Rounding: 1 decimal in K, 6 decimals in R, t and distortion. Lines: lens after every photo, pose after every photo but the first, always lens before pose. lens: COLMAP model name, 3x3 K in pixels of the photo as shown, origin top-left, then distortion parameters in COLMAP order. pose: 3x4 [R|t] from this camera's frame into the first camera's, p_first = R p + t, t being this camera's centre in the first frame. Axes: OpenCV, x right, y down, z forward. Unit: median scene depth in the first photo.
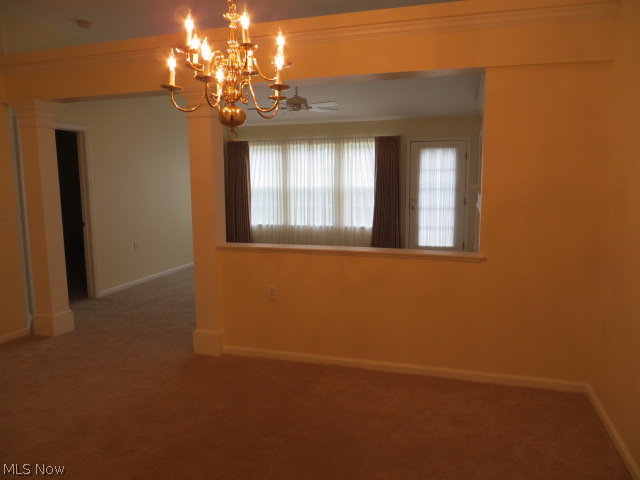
lens RADIAL K [[470.6, 0, 320.0], [0, 470.6, 240.0], [0, 0, 1]] dist [-0.025646, -0.001583]
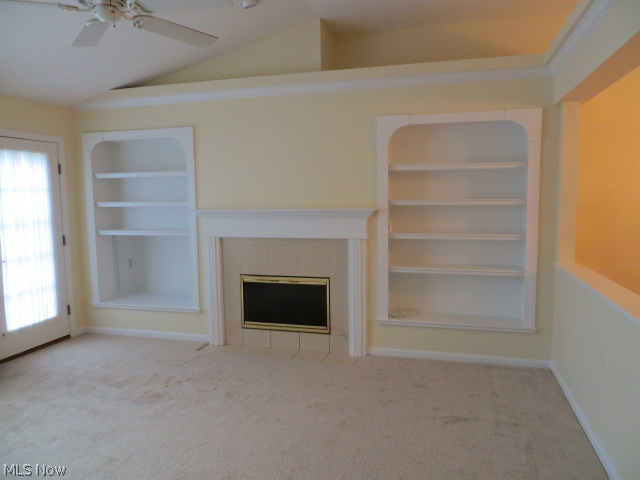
lens RADIAL K [[470.6, 0, 320.0], [0, 470.6, 240.0], [0, 0, 1]] dist [-0.025646, -0.001583]
pose [[-0.011194, -0.087478, 0.996104, -0.307837], [0.142001, 0.985931, 0.088180, -0.086599], [-0.989803, 0.142435, 0.001386, 0.641345]]
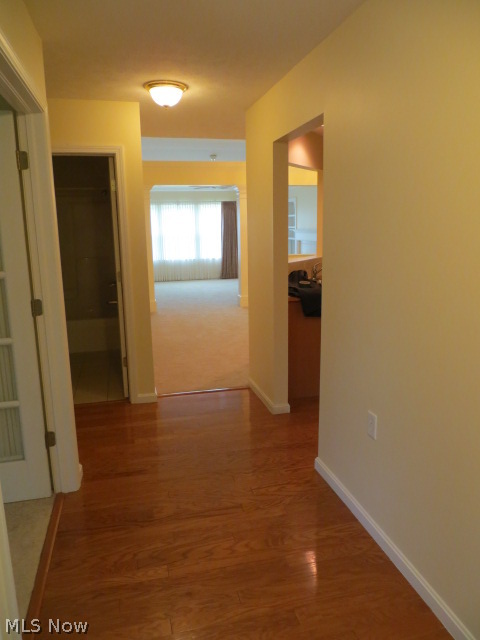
lens RADIAL K [[470.6, 0, 240.0], [0, 470.6, 320.0], [0, 0, 1]] dist [-0.025646, -0.001583]
pose [[0.862798, -0.105693, 0.494377, -0.652020], [0.077000, 0.993966, 0.078117, 0.061523], [-0.499651, -0.029332, 0.865730, -0.422137]]
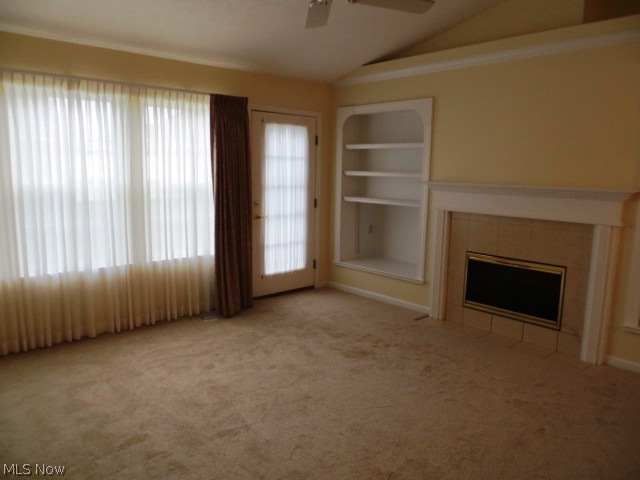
lens RADIAL K [[470.6, 0, 320.0], [0, 470.6, 240.0], [0, 0, 1]] dist [-0.025646, -0.001583]
pose [[0.521219, -0.111493, 0.846109, -0.293252], [0.087552, 0.993184, 0.076940, -0.079041], [-0.848920, 0.033976, 0.527428, 0.599449]]
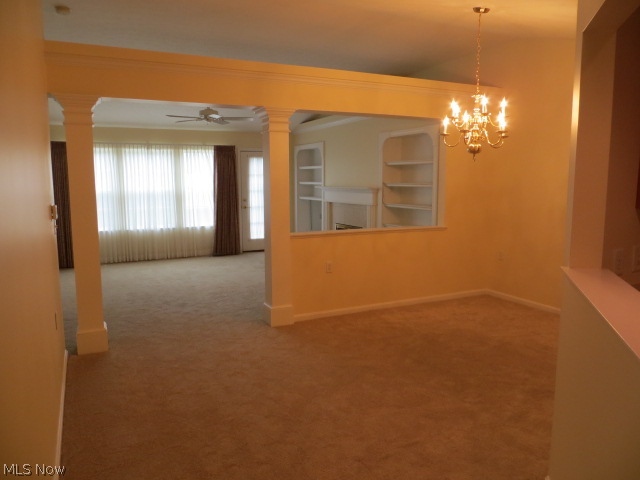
lens RADIAL K [[470.6, 0, 320.0], [0, 470.6, 240.0], [0, 0, 1]] dist [-0.025646, -0.001583]
pose [[0.730702, -0.081361, 0.677831, -0.468872], [0.088203, 0.995802, 0.024445, 0.000475], [-0.676975, 0.041925, 0.734811, 0.012518]]
